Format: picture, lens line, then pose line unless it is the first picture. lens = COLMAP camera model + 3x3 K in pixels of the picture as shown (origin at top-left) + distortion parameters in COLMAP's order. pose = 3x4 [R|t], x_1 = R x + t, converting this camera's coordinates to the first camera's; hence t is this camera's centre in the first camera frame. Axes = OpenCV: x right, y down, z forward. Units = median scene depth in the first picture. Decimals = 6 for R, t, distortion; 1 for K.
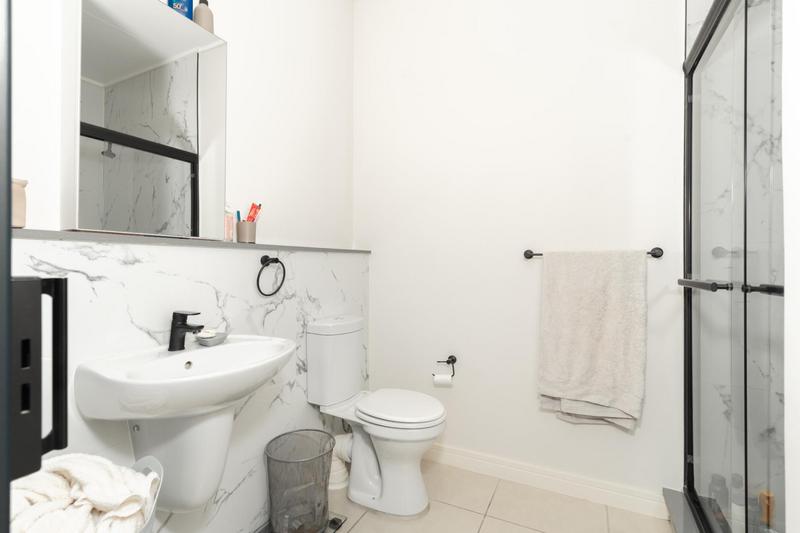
lens RADIAL K [[378.1, 0, 397.6], [0, 378.1, 261.0], [0, 0, 1]] dist [-0.001861, -0.000065]
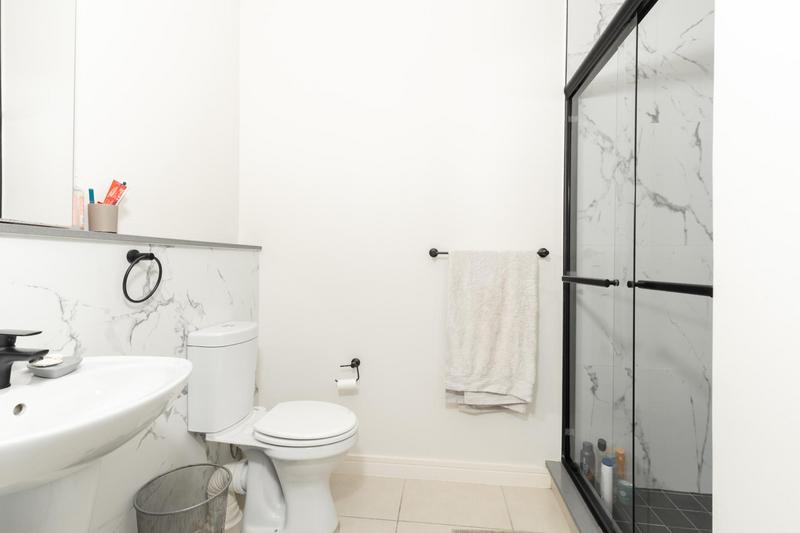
lens RADIAL K [[378.1, 0, 397.6], [0, 378.1, 261.0], [0, 0, 1]] dist [-0.001861, -0.000065]
pose [[0.938873, 0.005626, 0.344217, -0.106320], [-0.007747, 0.999959, 0.004786, 0.000386], [-0.344176, -0.007160, 0.938878, 0.093383]]
